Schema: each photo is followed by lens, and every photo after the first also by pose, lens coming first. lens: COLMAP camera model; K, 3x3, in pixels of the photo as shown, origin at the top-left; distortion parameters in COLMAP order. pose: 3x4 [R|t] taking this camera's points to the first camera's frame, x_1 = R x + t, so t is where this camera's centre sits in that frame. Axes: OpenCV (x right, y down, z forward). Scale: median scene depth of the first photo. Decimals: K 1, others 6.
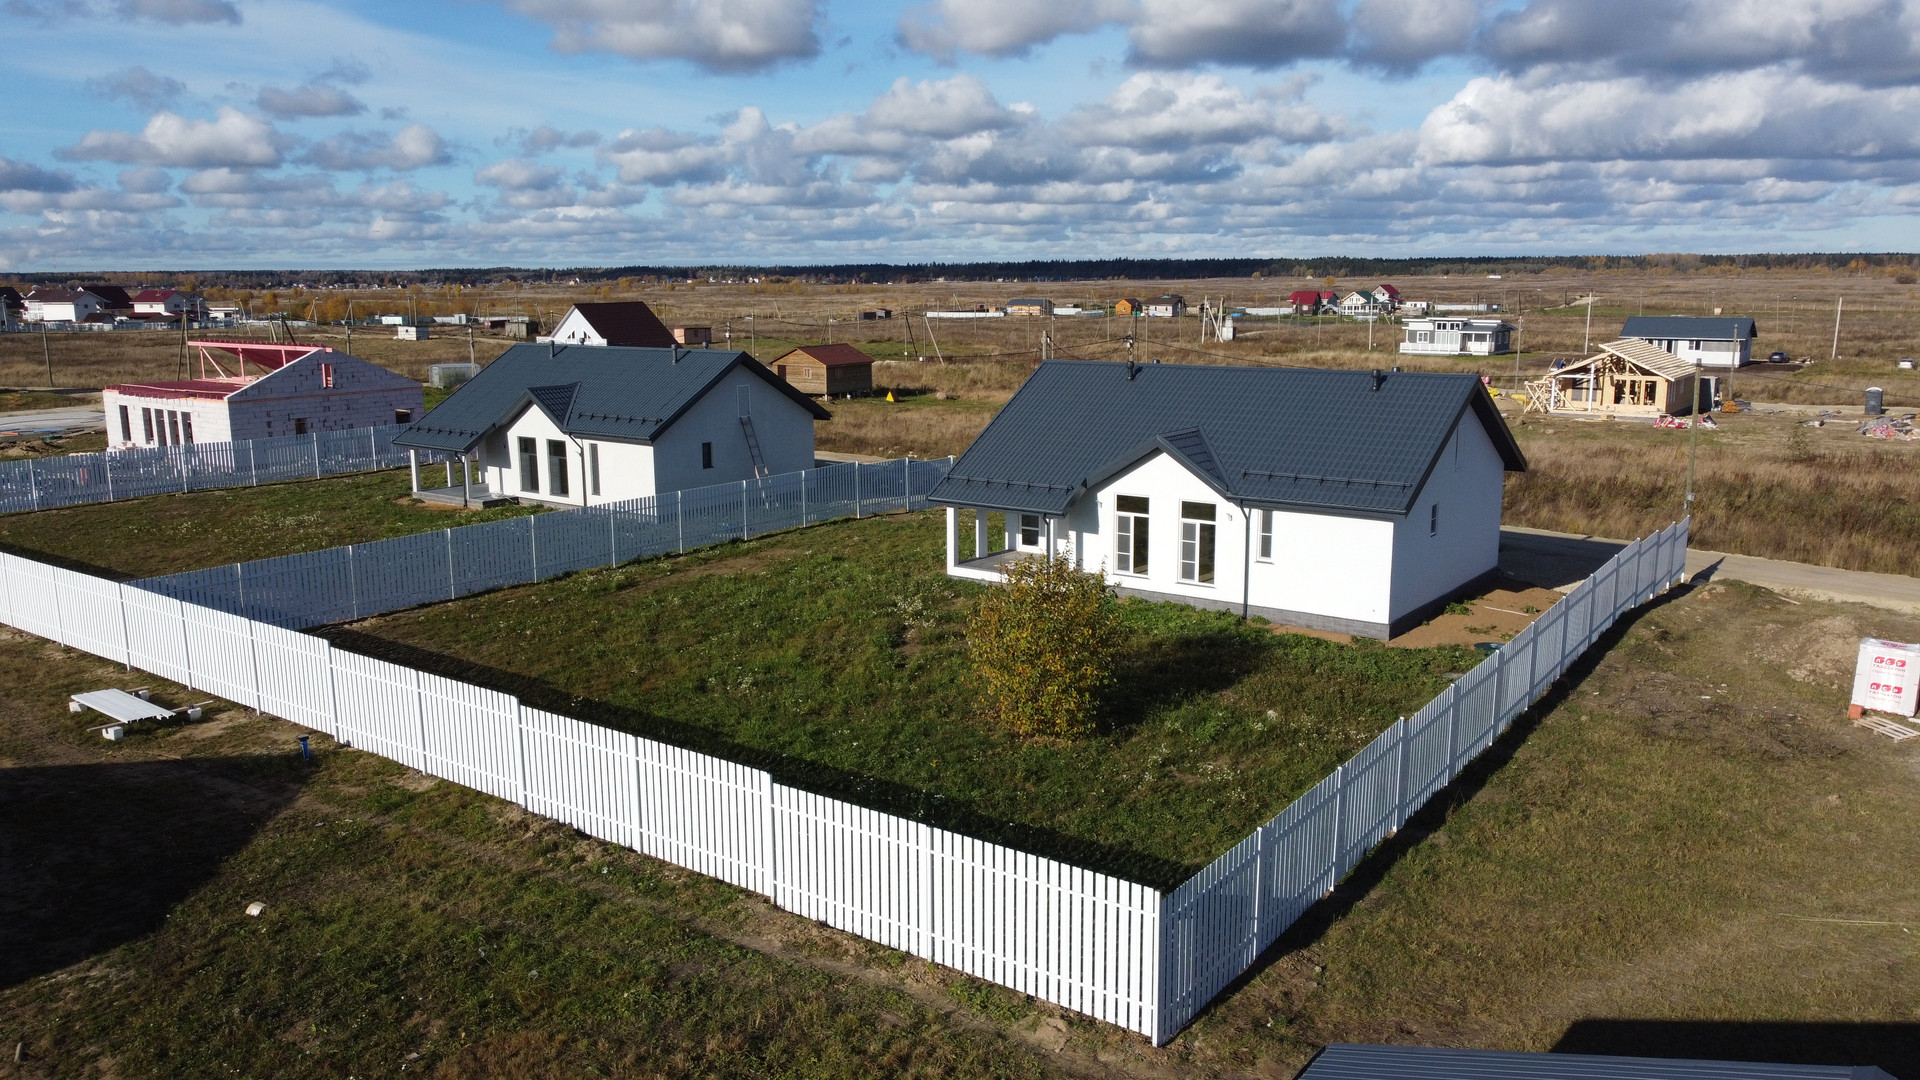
lens RADIAL K [[1452.2, 0, 955.7], [0, 1452.2, 591.9], [0, 0, 1]] dist [0.000904, -0.015579]
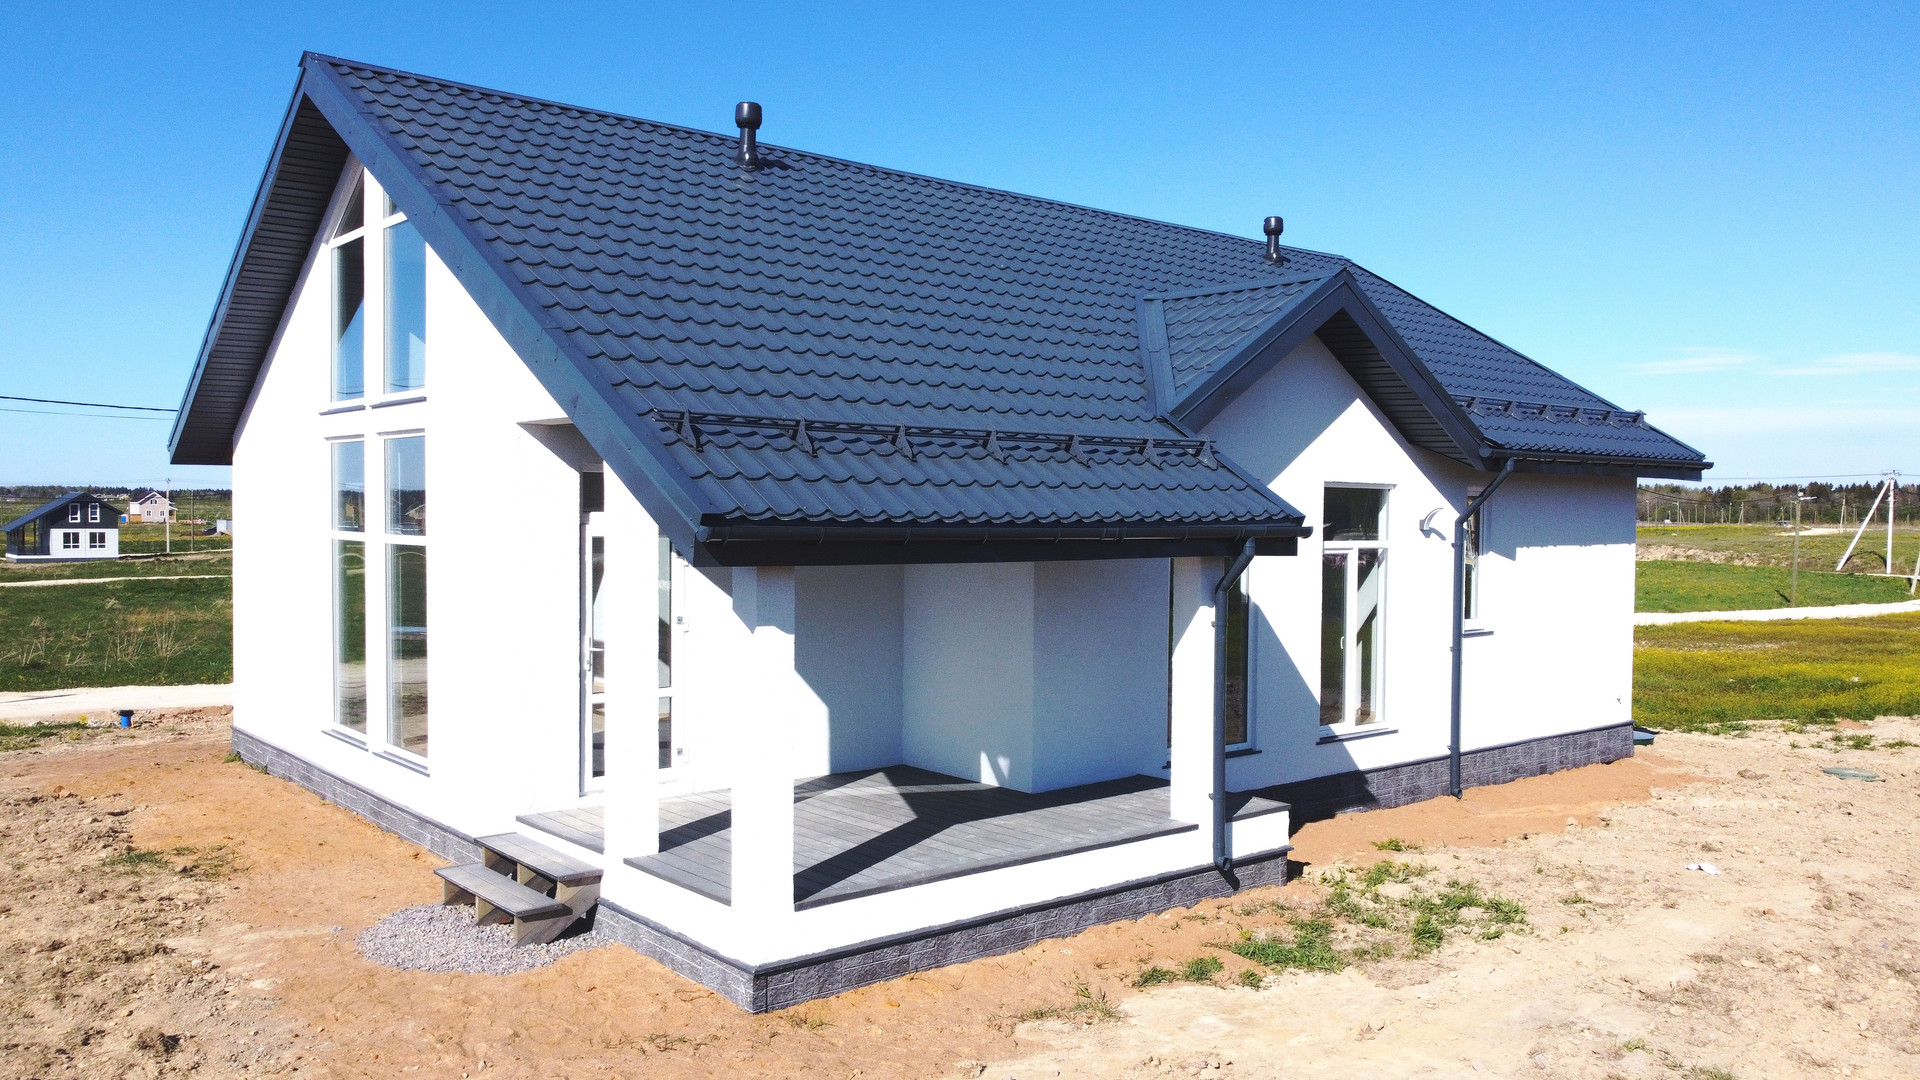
lens RADIAL K [[1452.2, 0, 961.3], [0, 1452.2, 547.9], [0, 0, 1]] dist [0.000904, -0.015579]
pose [[0.225575, -0.017111, 0.974076, -0.028189], [0.202228, 0.978890, -0.029636, -0.008603], [-0.953006, 0.203671, 0.224273, 0.152936]]
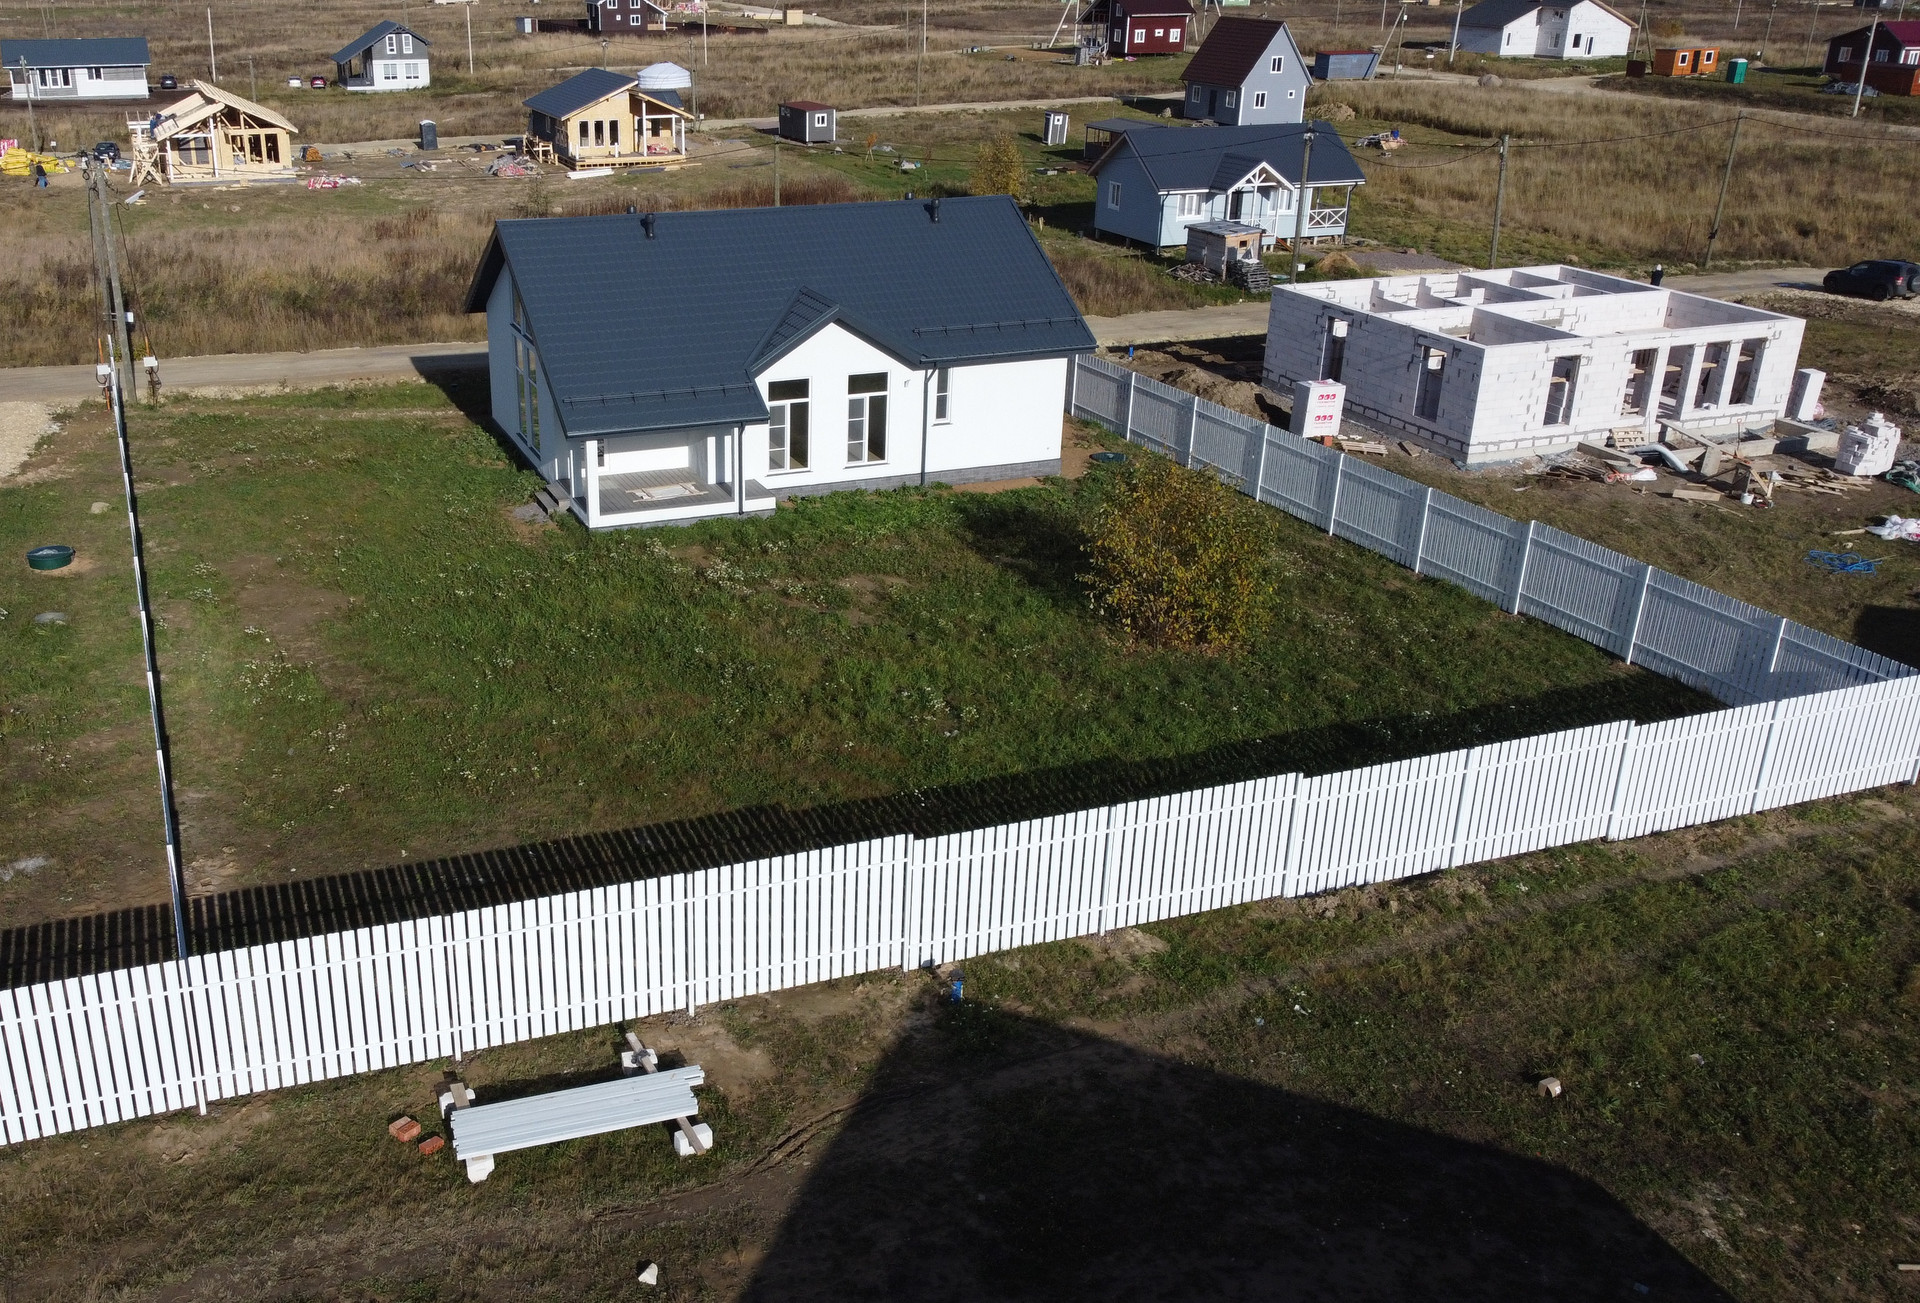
lens RADIAL K [[1771.9, 0, 757.7], [0, 1771.9, 653.6], [0, 0, 1]] dist [-0.011445, 0.000000]
pose [[0.546934, -0.310925, 0.777296, -0.116212], [0.177960, 0.950434, 0.254962, -0.028334], [-0.818042, -0.001120, 0.575157, 0.064471]]
